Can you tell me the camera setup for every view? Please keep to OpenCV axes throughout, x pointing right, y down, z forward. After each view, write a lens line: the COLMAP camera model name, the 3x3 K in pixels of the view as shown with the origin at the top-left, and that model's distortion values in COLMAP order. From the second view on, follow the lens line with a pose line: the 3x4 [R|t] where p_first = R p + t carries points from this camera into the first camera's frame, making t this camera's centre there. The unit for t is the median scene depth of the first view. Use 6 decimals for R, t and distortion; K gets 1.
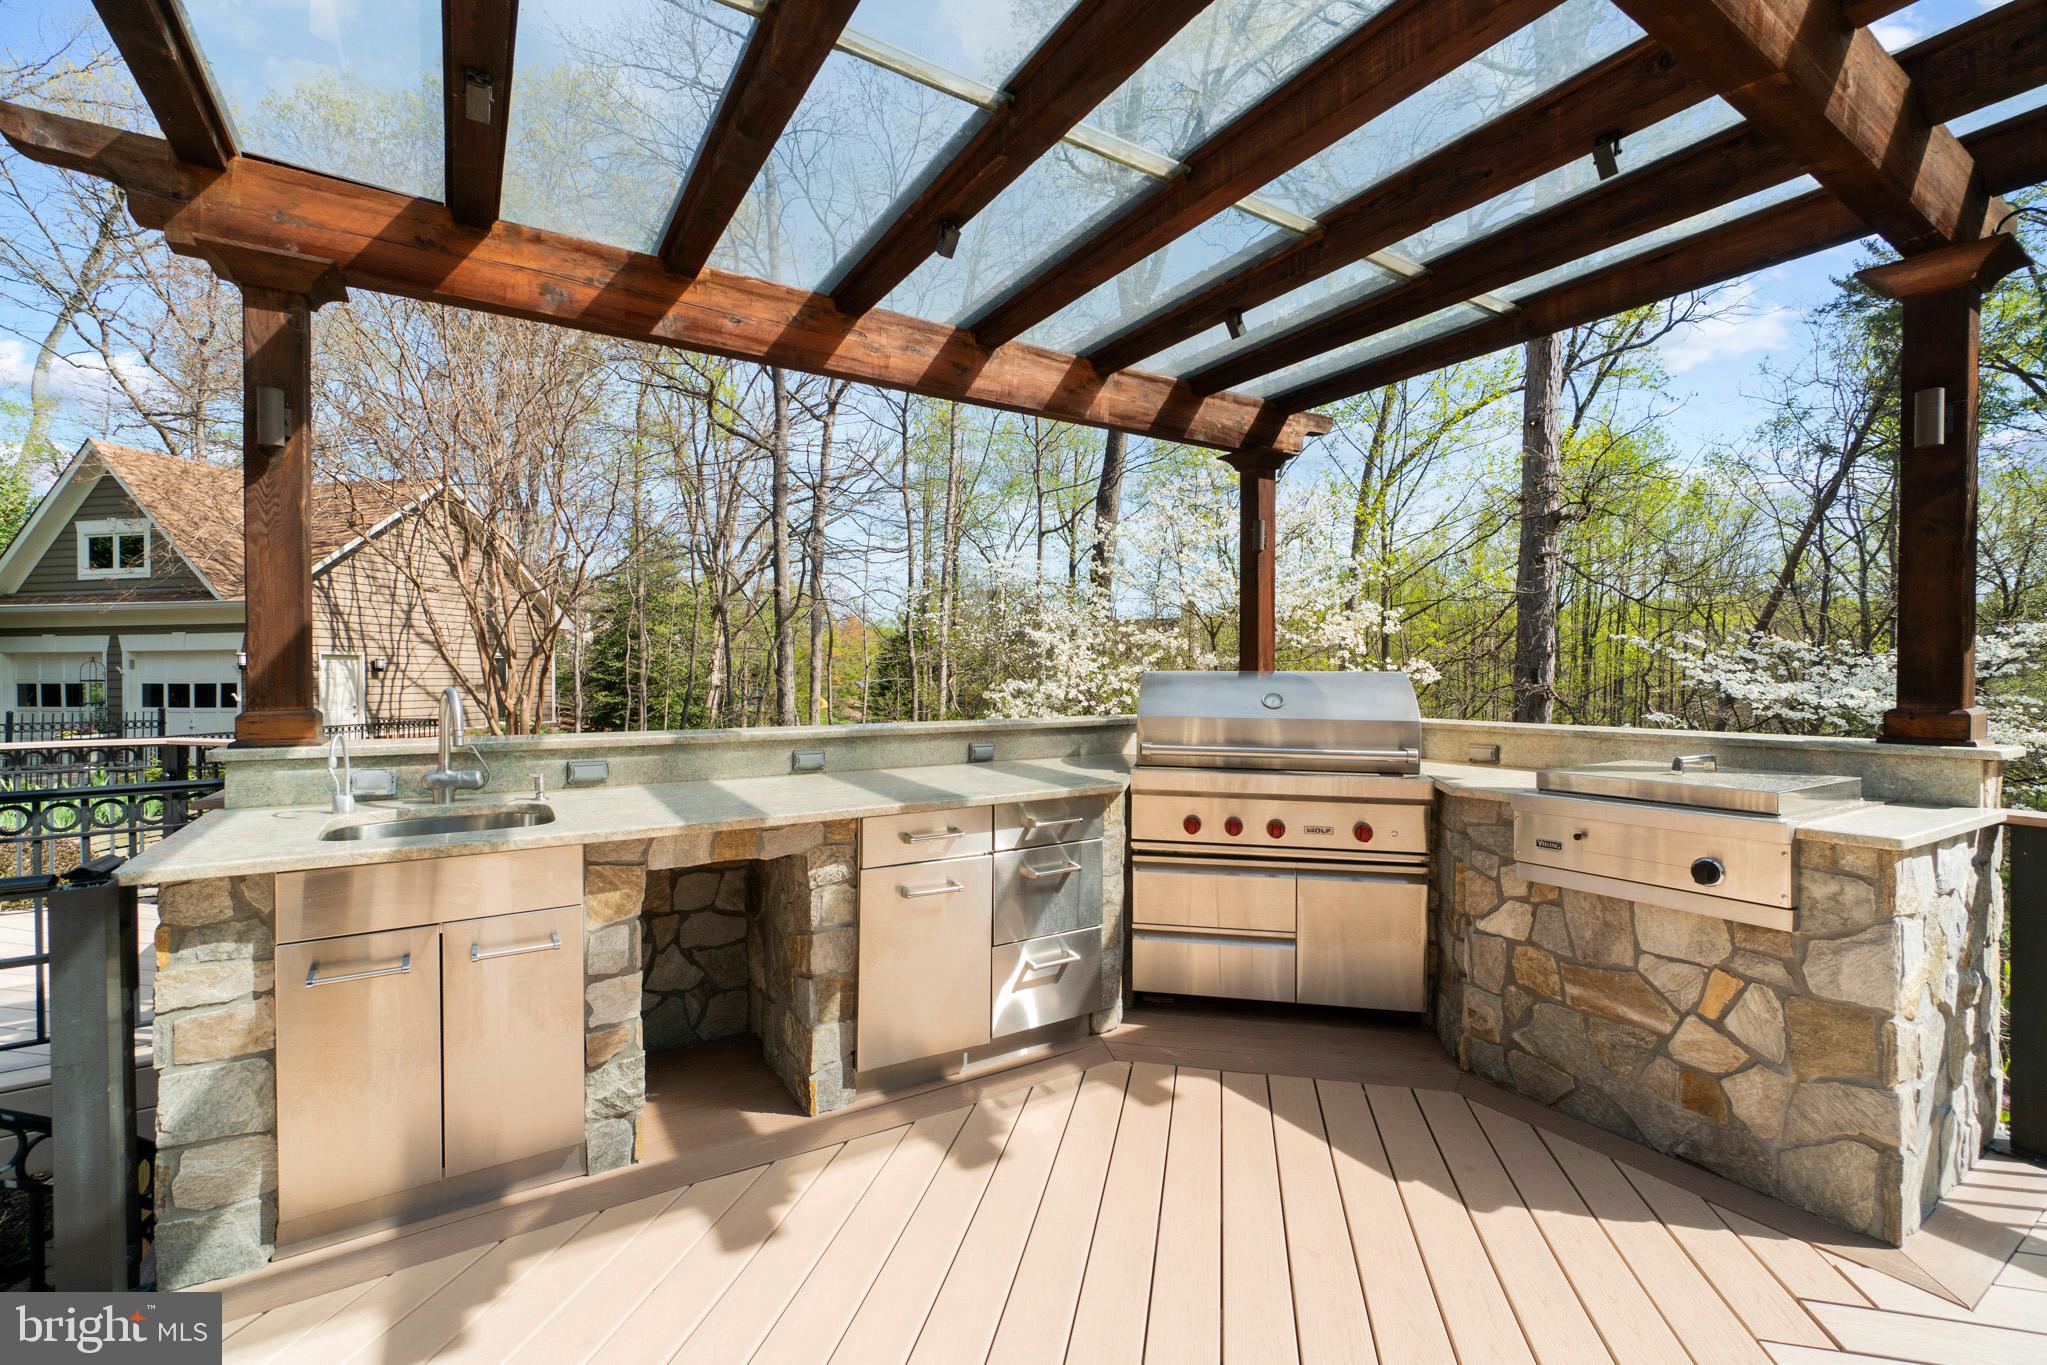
lens RADIAL K [[870.0, 0, 1023.5], [0, 870.0, 682.5], [0, 0, 1]] dist [-0.000339, -0.000064]
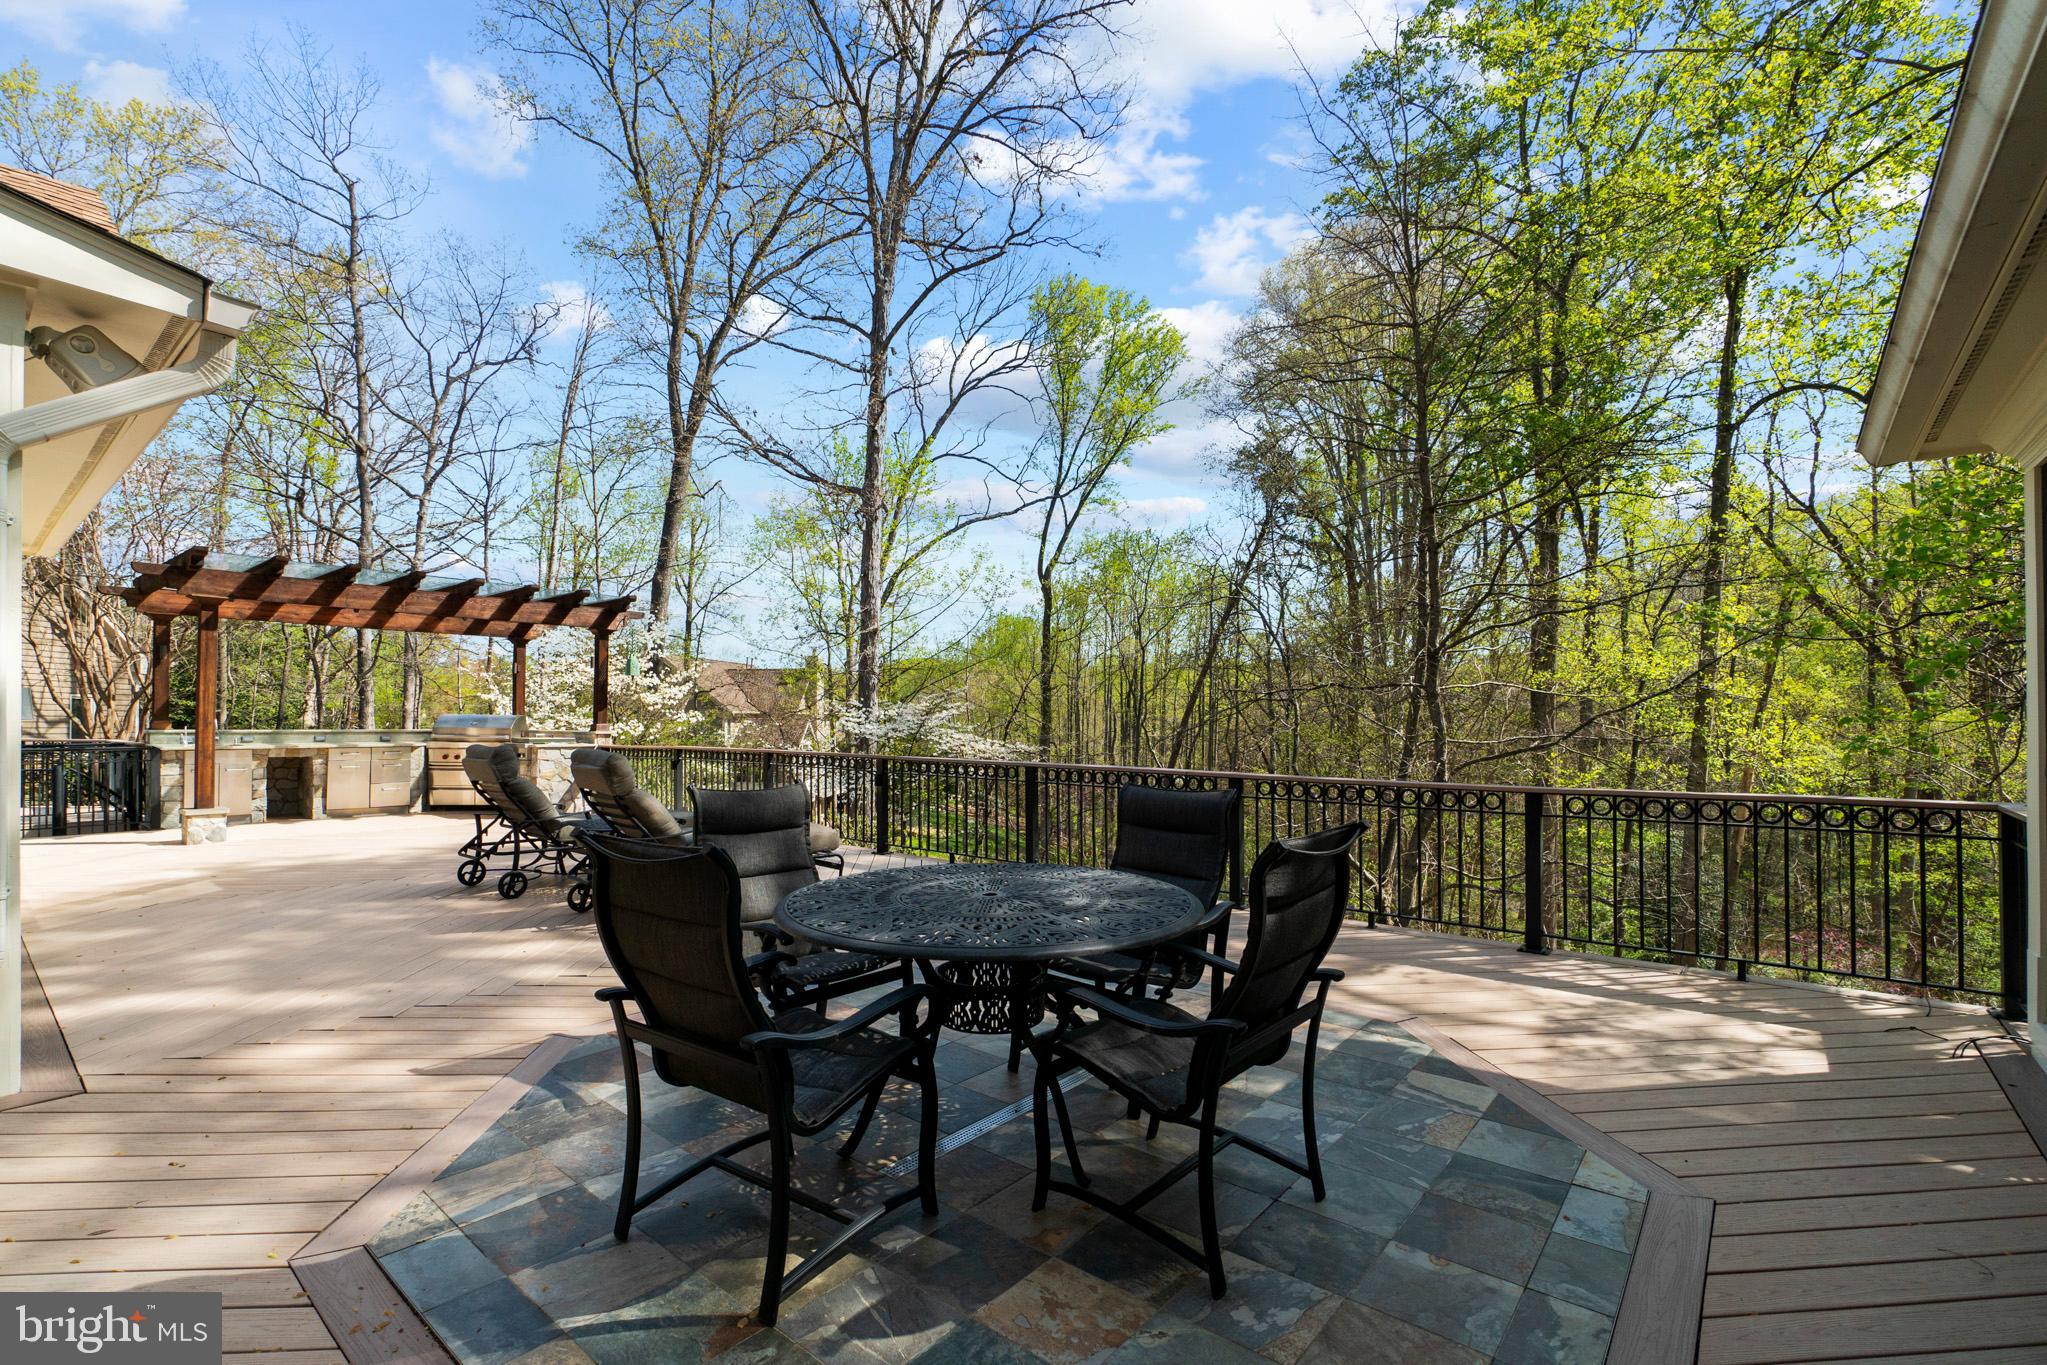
lens RADIAL K [[907.4, 0, 1020.6], [0, 907.4, 718.5], [0, 0, 1]] dist [-0.000435, -0.000080]
pose [[0.949177, 0.005343, 0.314697, 0.542415], [-0.001904, 0.999935, -0.011234, 0.018396], [-0.314737, 0.010064, 0.949126, -1.420961]]
